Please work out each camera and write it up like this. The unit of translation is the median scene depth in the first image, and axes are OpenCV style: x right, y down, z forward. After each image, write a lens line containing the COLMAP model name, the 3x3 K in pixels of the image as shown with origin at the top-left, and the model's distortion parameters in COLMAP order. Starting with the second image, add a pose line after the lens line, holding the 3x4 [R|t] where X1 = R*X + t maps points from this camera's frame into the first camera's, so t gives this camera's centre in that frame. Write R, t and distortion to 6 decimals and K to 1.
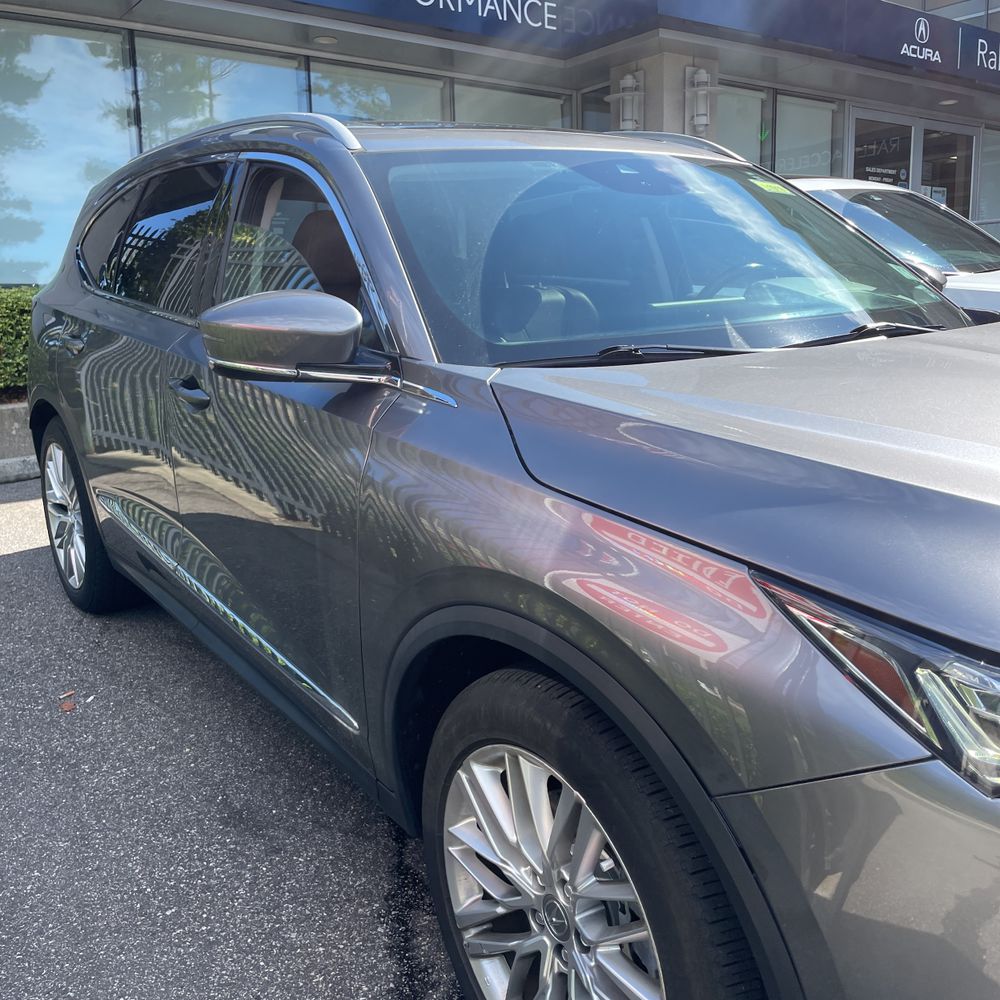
lens RADIAL K [[1014.7, 0, 499.2], [0, 1014.7, 488.3], [0, 0, 1]] dist [0.104314, -0.153672]
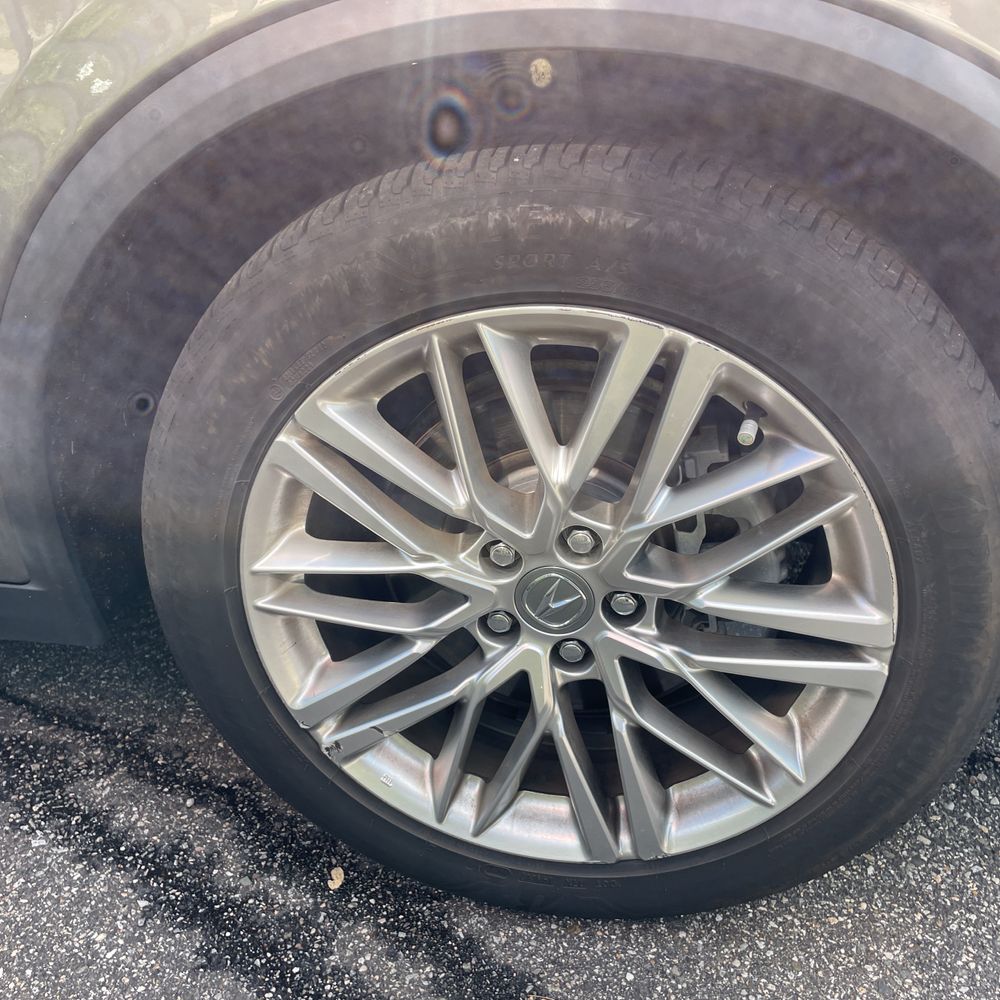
lens RADIAL K [[1030.1, 0, 484.9], [0, 1030.1, 496.9], [0, 0, 1]] dist [0.090792, -0.134268]
pose [[0.708539, -0.324429, 0.626673, -0.251893], [0.177131, 0.941385, 0.287085, 0.157143], [-0.683079, -0.092408, 0.724474, 0.503363]]
